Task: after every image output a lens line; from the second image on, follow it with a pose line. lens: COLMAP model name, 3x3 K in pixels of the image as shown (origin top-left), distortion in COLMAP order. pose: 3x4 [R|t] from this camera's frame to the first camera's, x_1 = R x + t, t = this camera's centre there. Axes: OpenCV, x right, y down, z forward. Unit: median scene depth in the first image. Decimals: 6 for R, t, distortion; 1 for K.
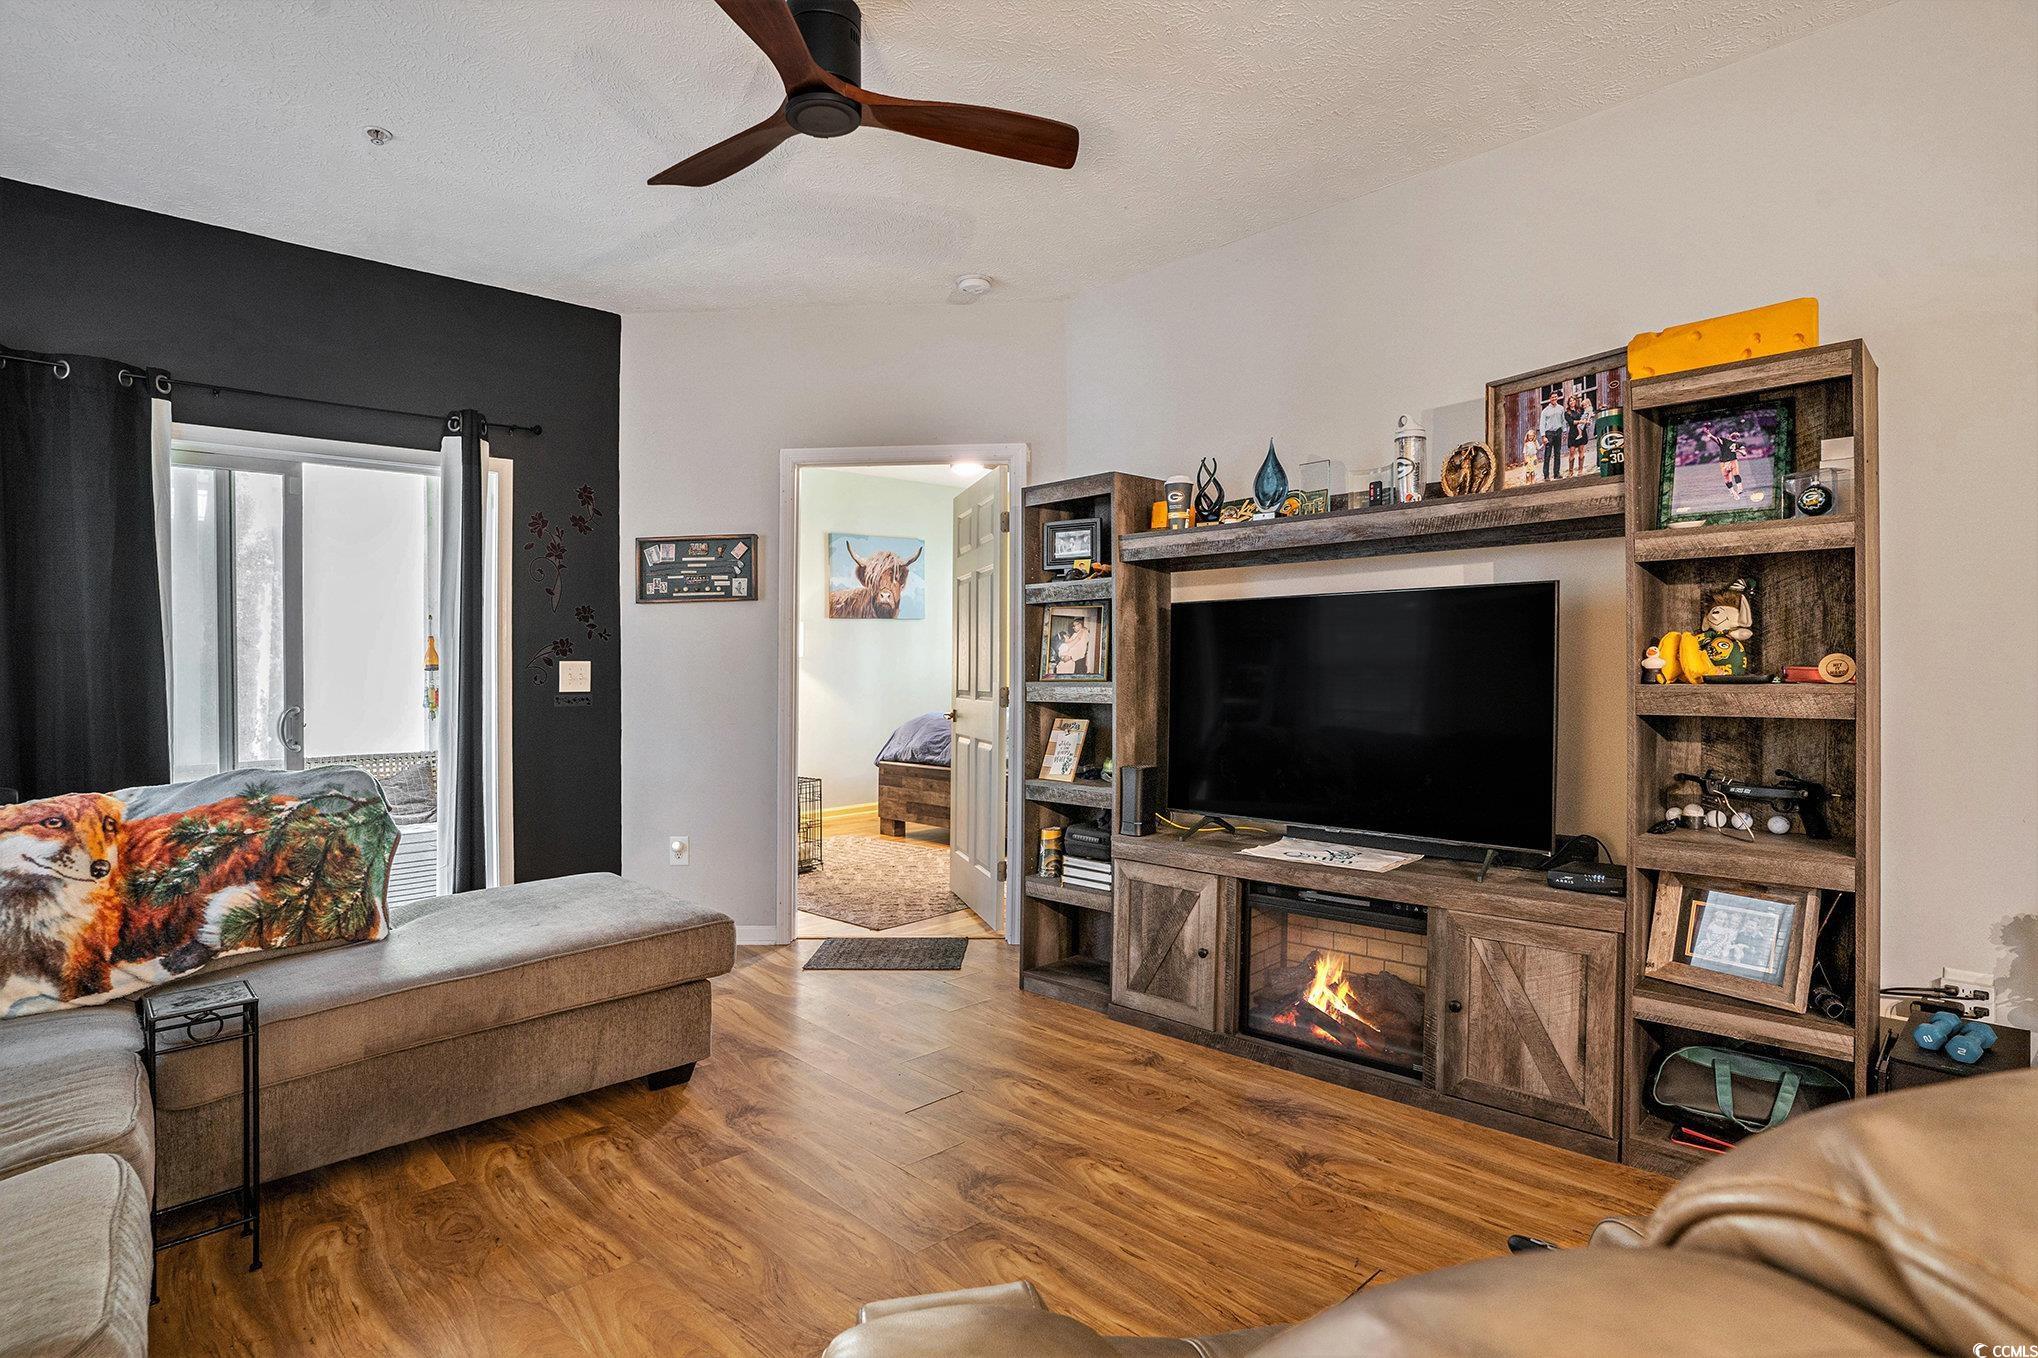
lens RADIAL K [[1053.7, 0, 1062.9], [0, 1053.7, 667.0], [0, 0, 1]] dist [-0.036226, 0.016727]
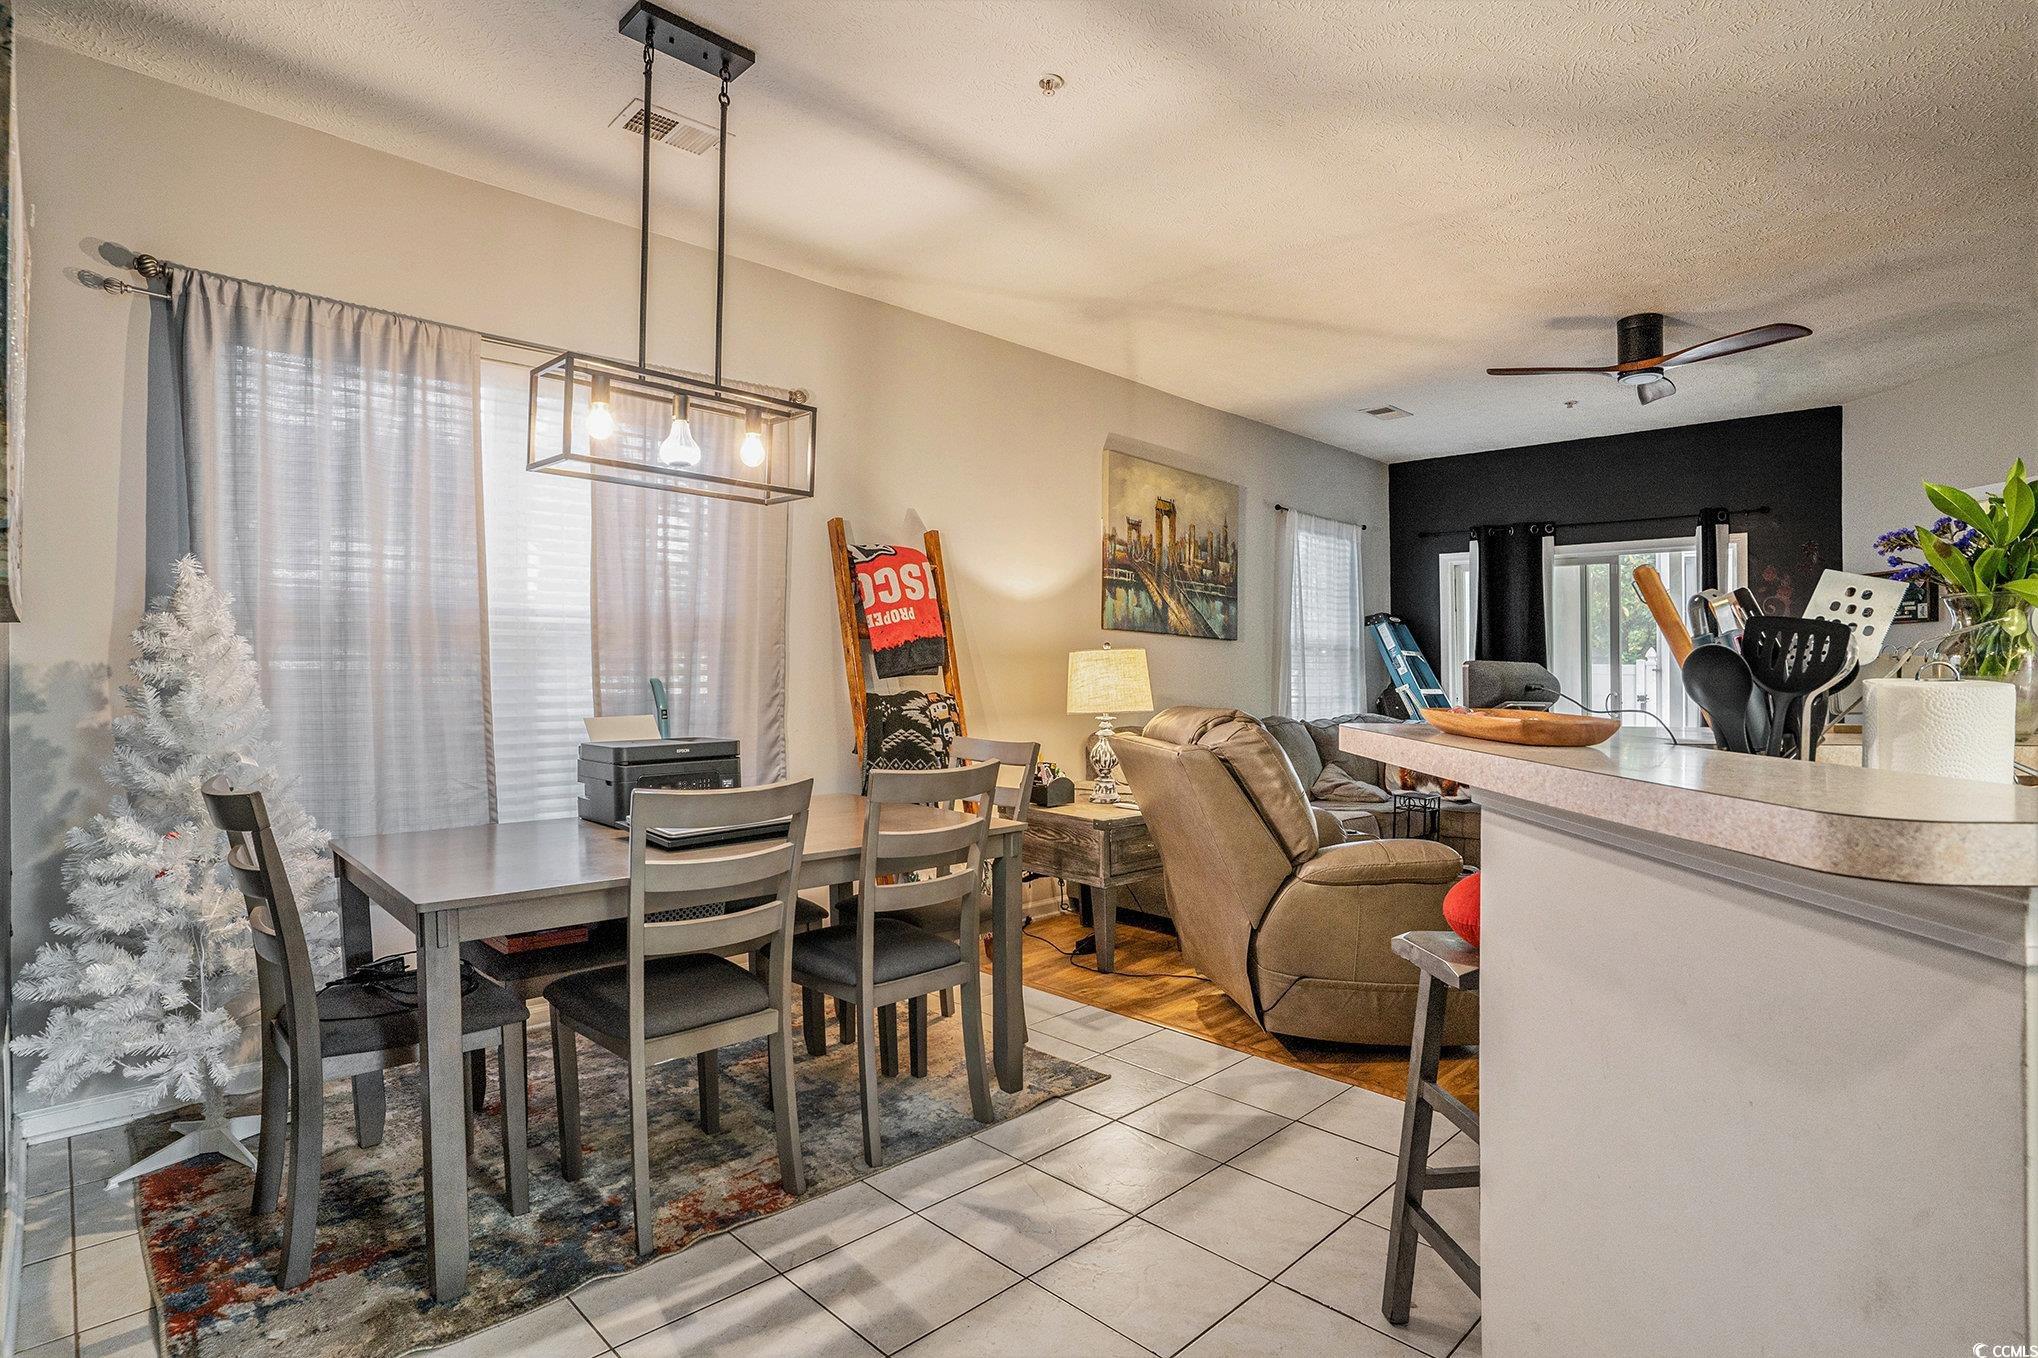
lens RADIAL K [[1053.7, 0, 1008.9], [0, 1053.7, 675.5], [0, 0, 1]] dist [-0.036226, 0.016727]
pose [[0.012930, 0.019957, -0.999717, 1.200636], [-0.009947, 0.999754, 0.019829, -0.015624], [0.999867, 0.009688, 0.013125, -0.097799]]
